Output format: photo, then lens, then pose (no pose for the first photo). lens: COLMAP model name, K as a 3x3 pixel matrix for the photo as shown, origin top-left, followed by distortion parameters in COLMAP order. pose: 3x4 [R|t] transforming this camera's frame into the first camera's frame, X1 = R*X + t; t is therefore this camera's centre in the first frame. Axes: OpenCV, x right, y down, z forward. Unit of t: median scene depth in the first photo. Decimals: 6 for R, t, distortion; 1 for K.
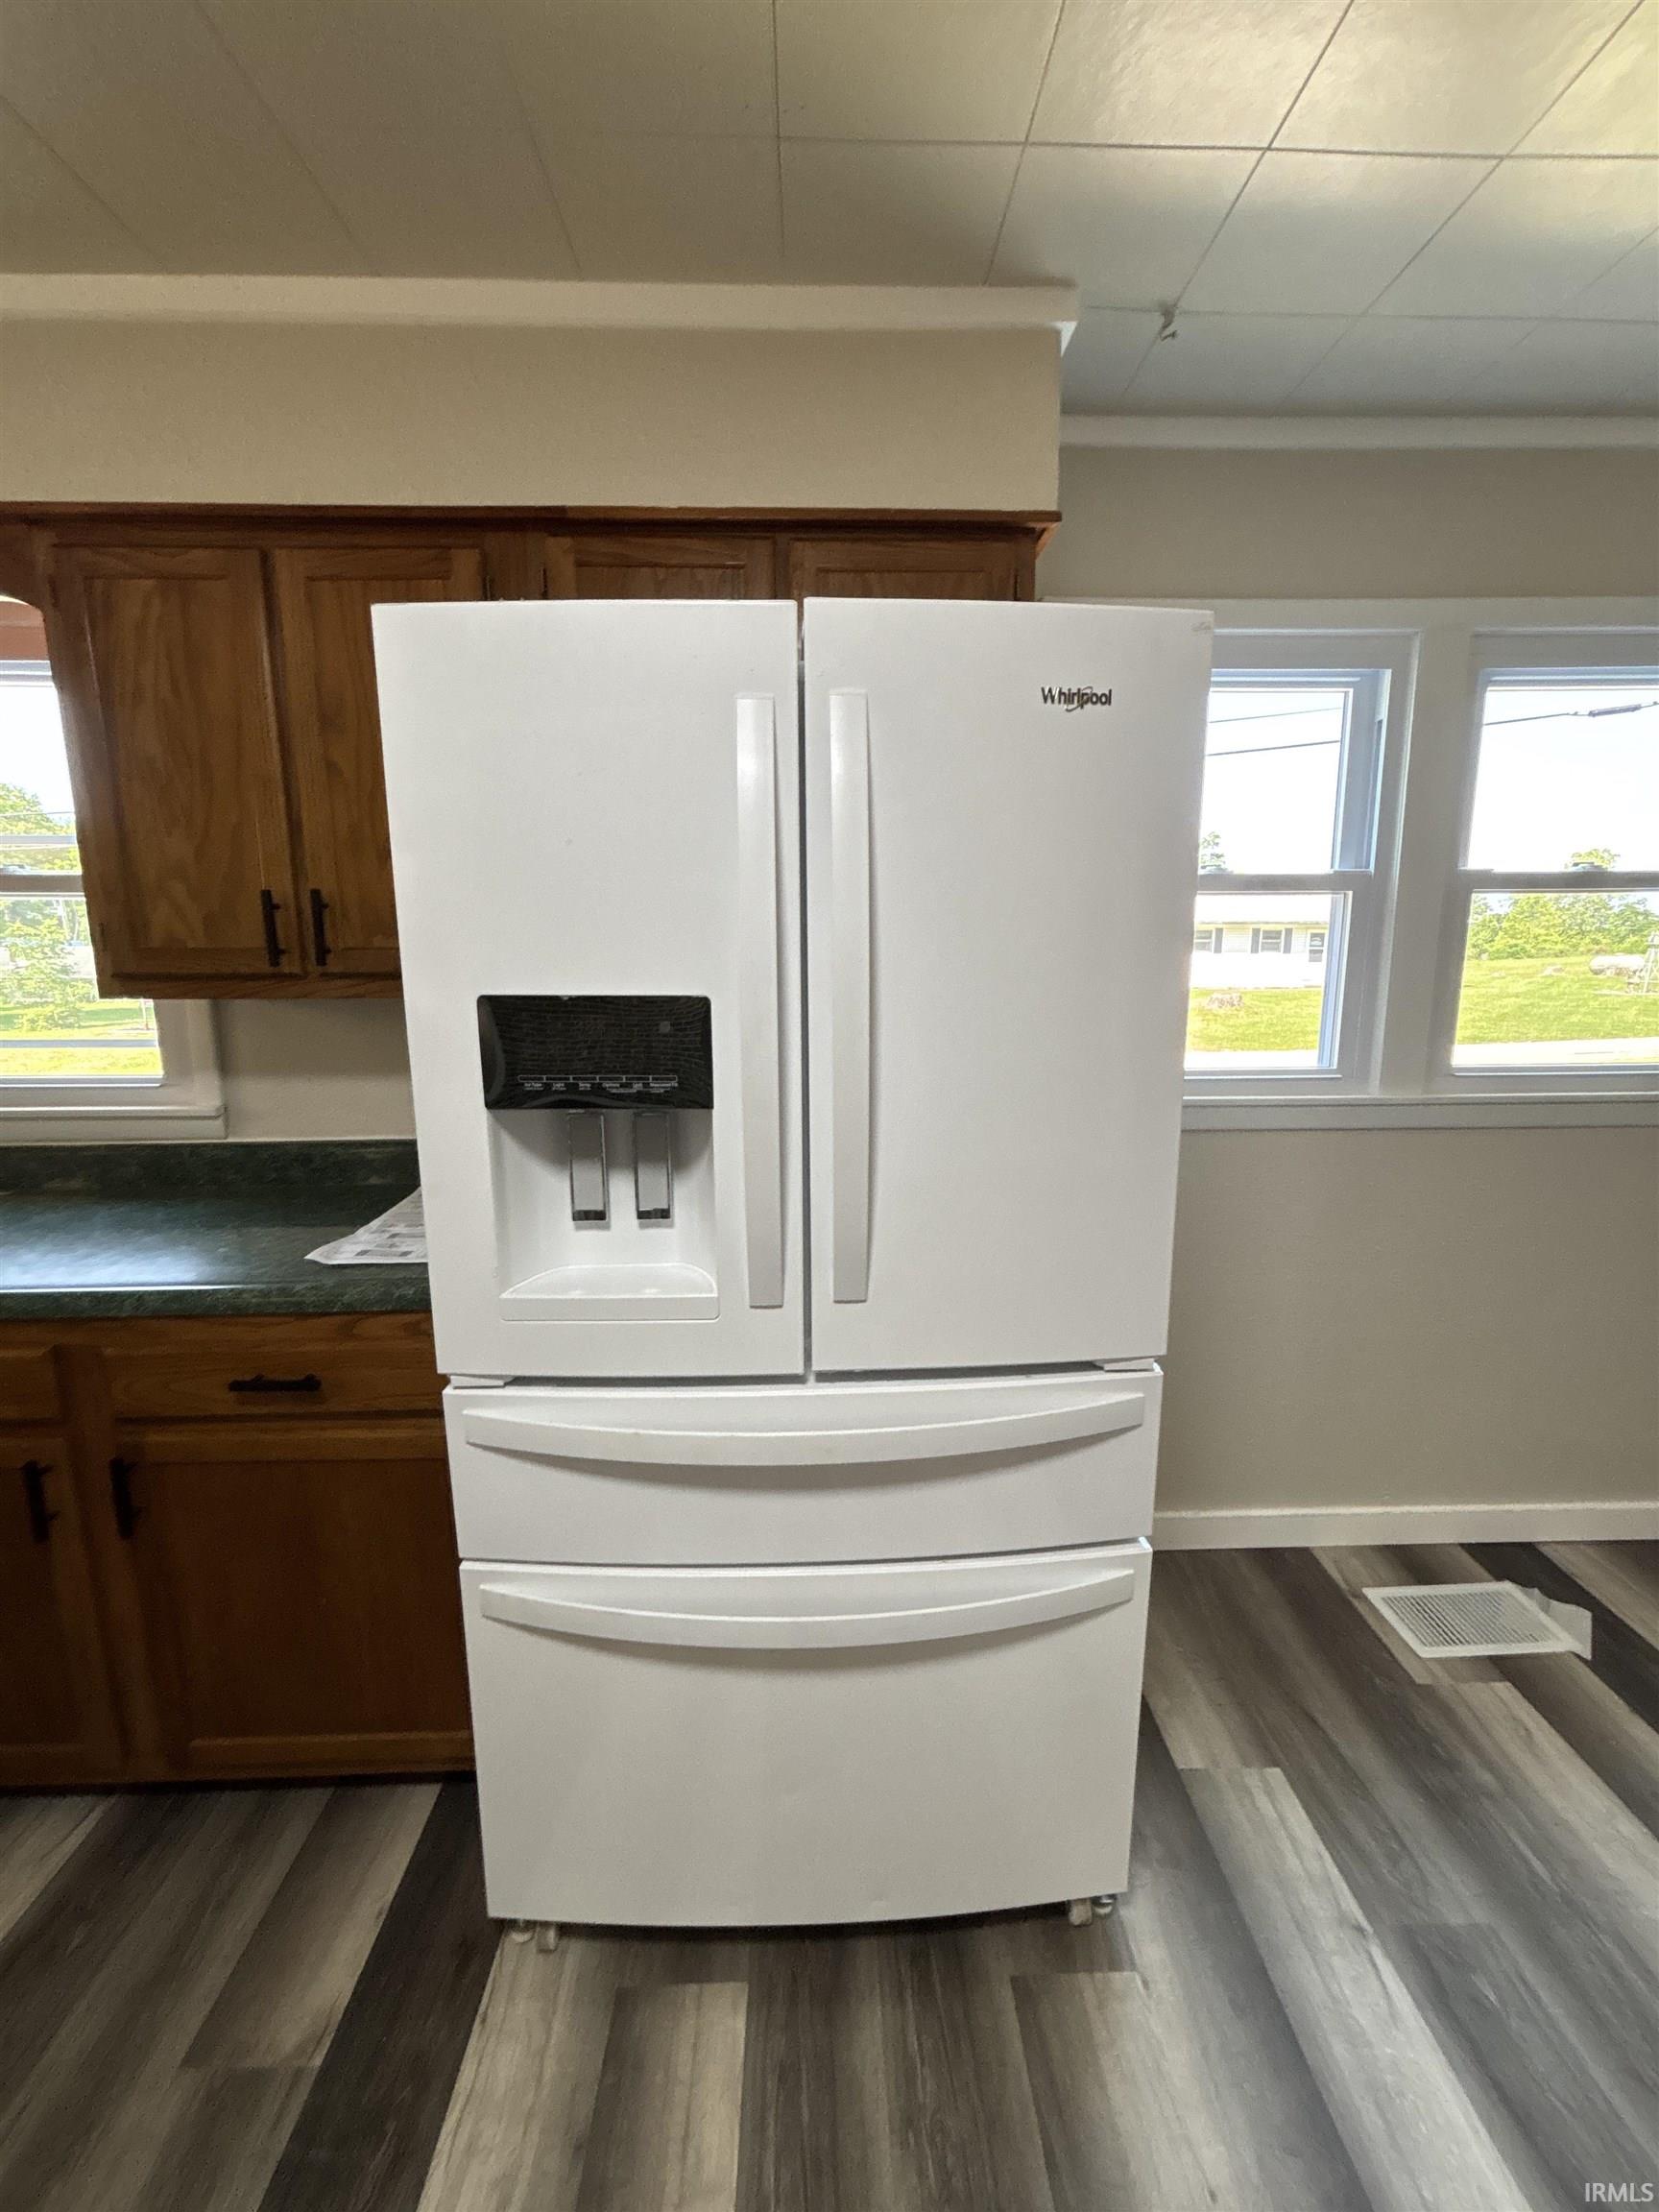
lens RADIAL K [[897.2, 0, 835.0], [0, 897.2, 1099.1], [0, 0, 1]] dist [-0.000665, 0.000573]
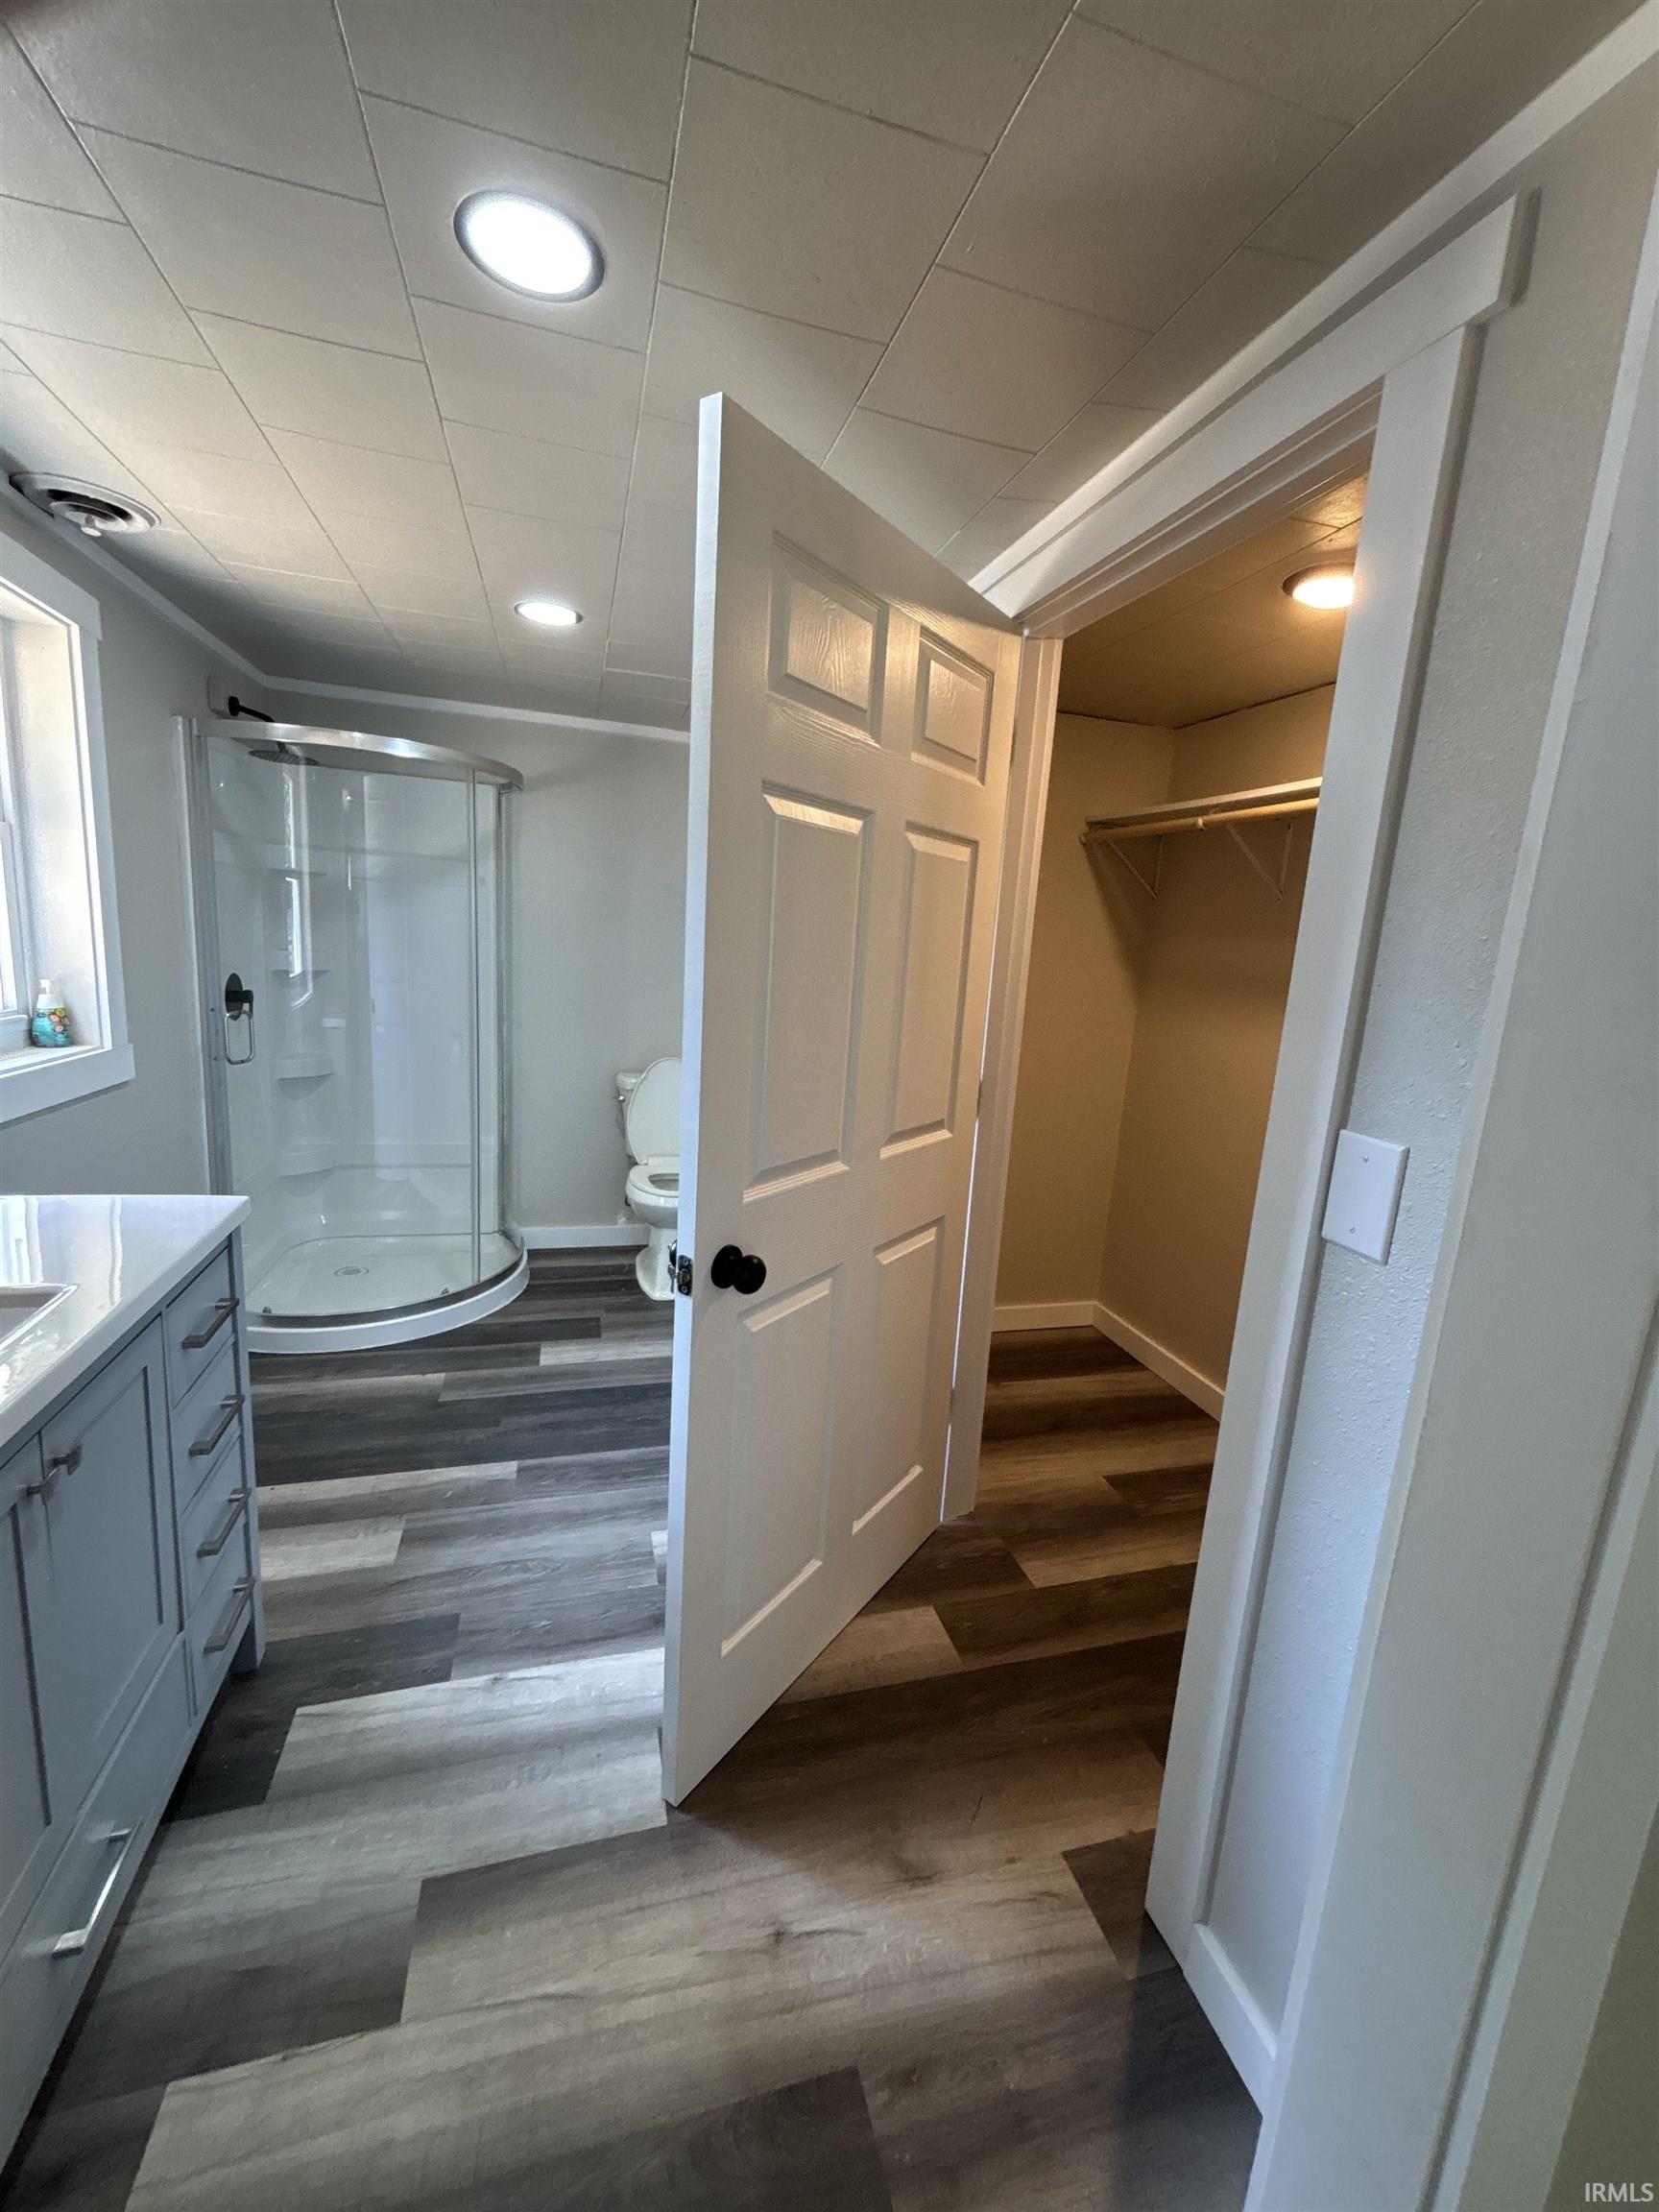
lens RADIAL K [[897.2, 0, 835.2], [0, 897.2, 1106.6], [0, 0, 1]] dist [-0.000665, 0.000573]
pose [[-0.262233, -0.195997, 0.944891, -0.552592], [0.099547, 0.968439, 0.228509, -0.099053], [-0.959856, 0.153983, -0.234446, 0.675969]]
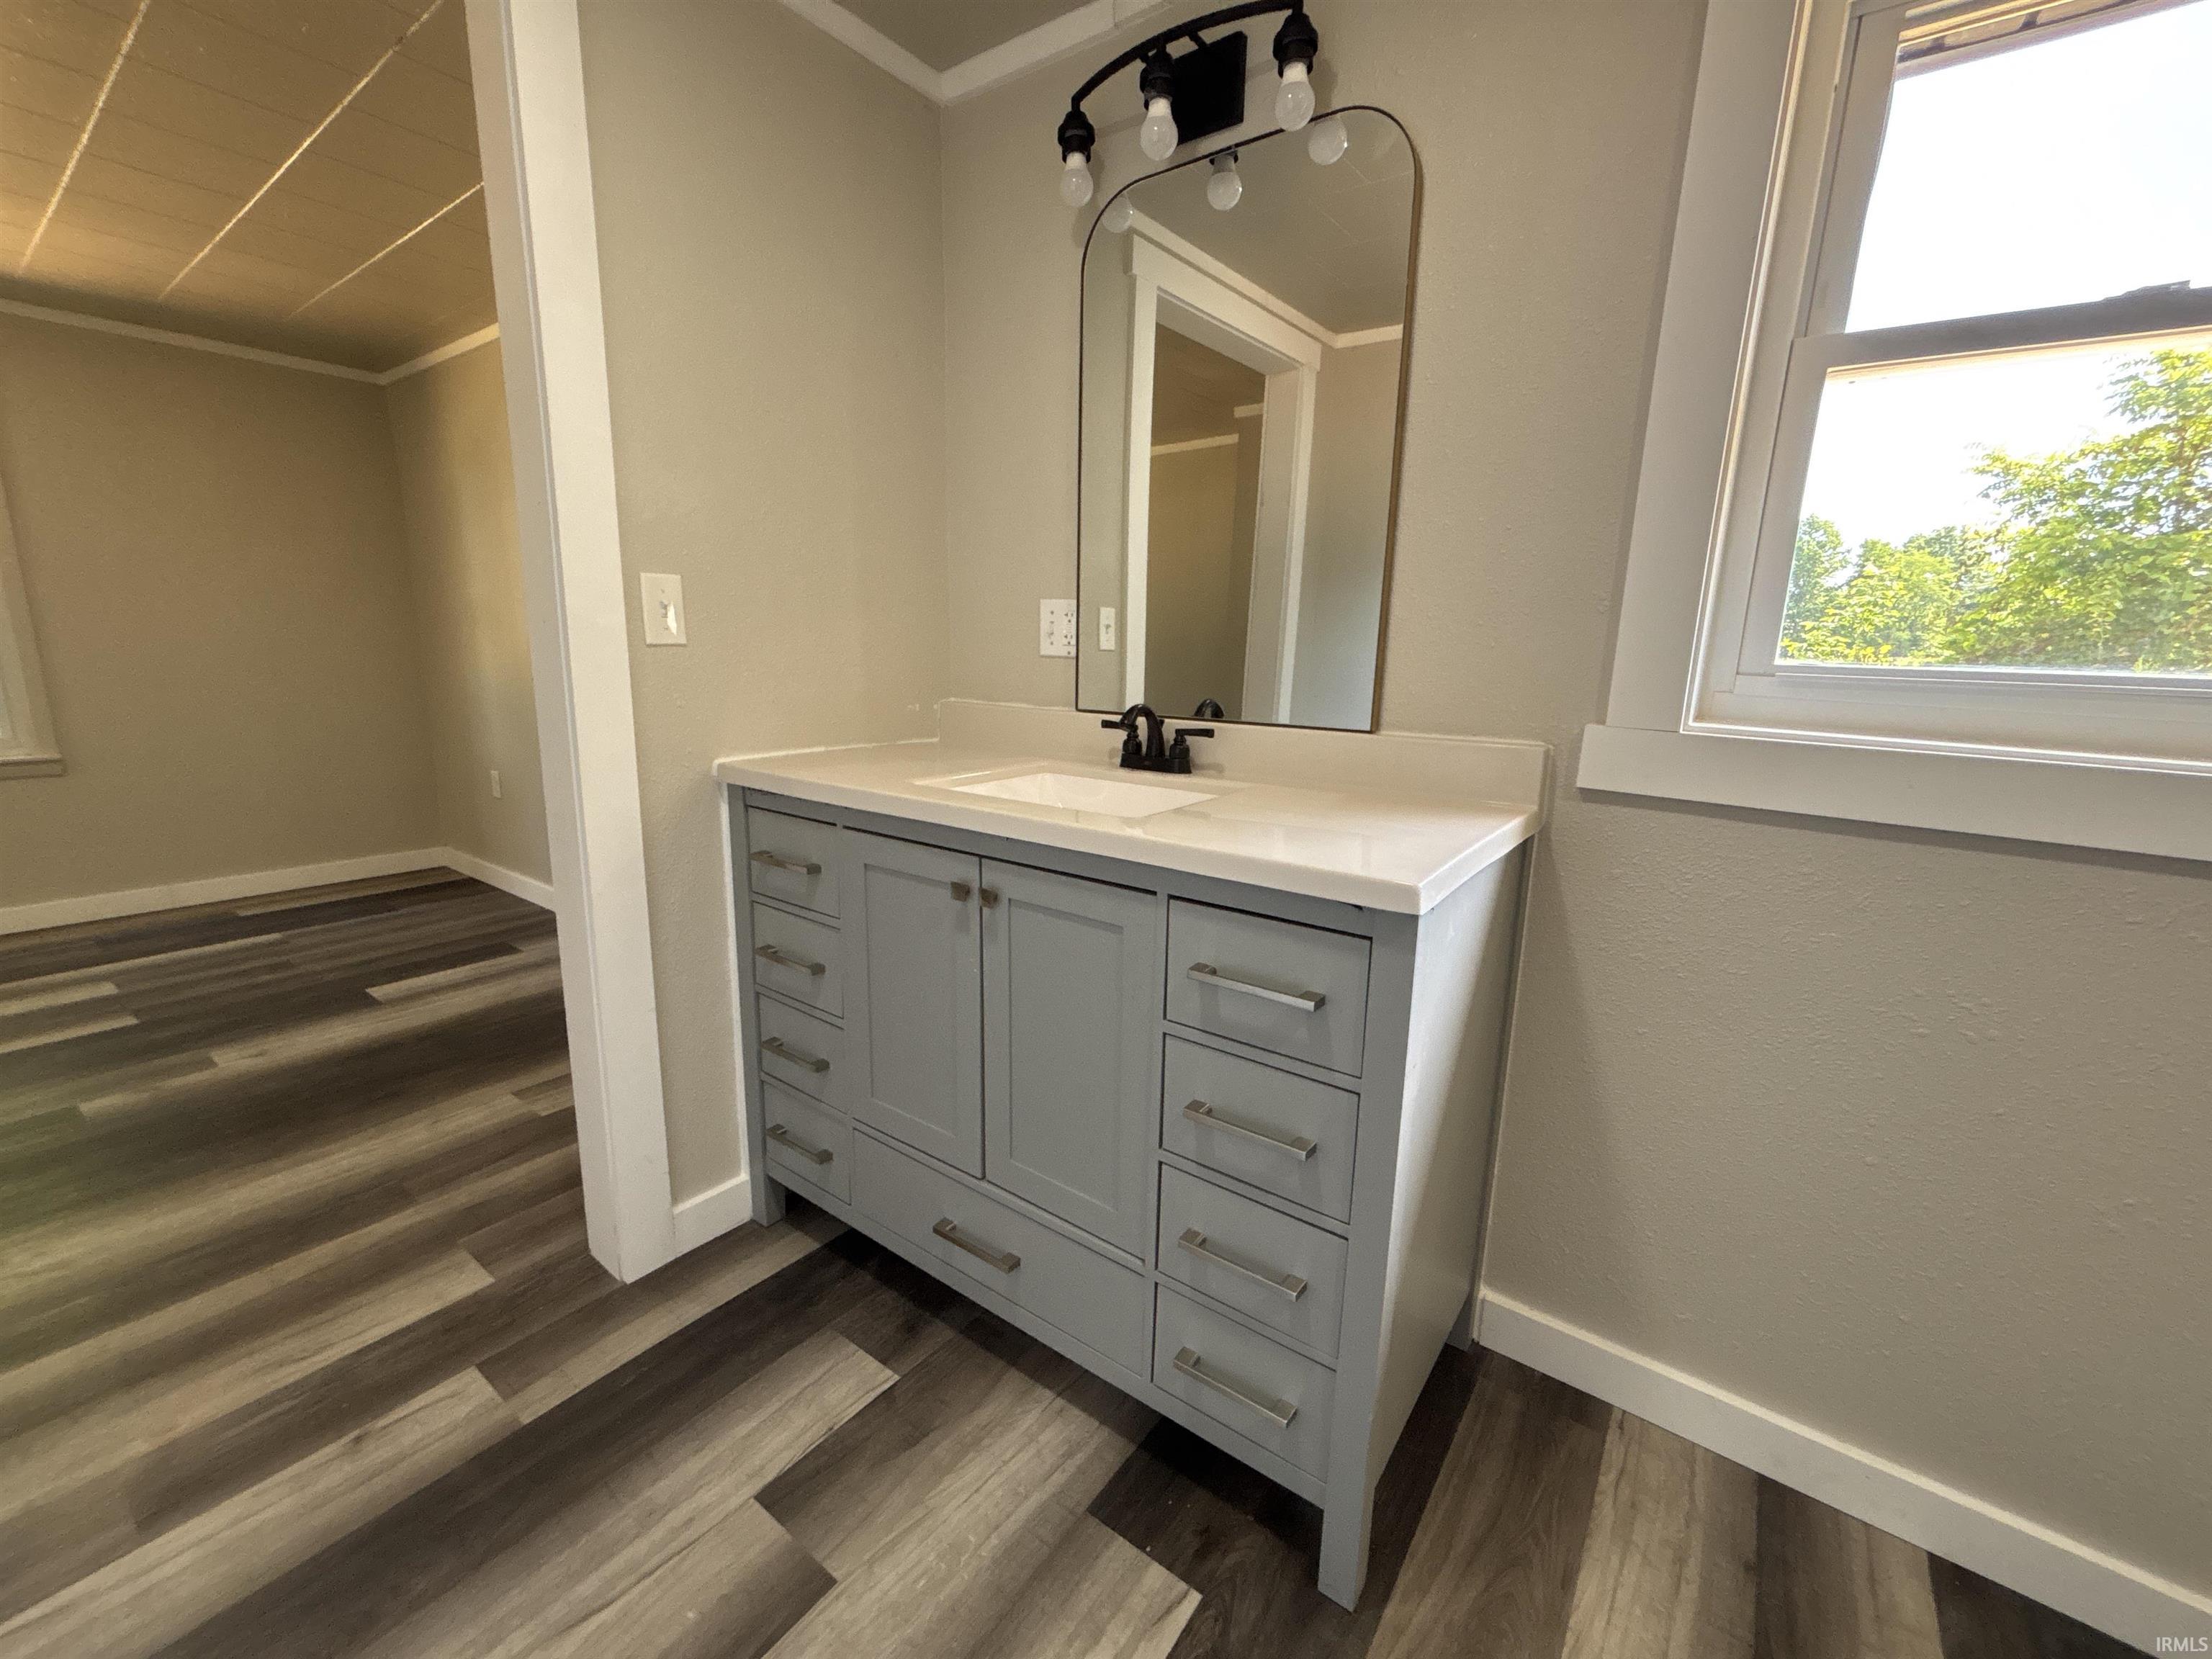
lens RADIAL K [[897.2, 0, 1111.3], [0, 897.2, 826.8], [0, 0, 1]] dist [-0.000665, 0.000573]
pose [[0.796182, 0.143419, -0.587814, 0.864155], [-0.130474, 0.989341, 0.064662, 0.136505], [0.590822, 0.025211, 0.806408, 0.491816]]
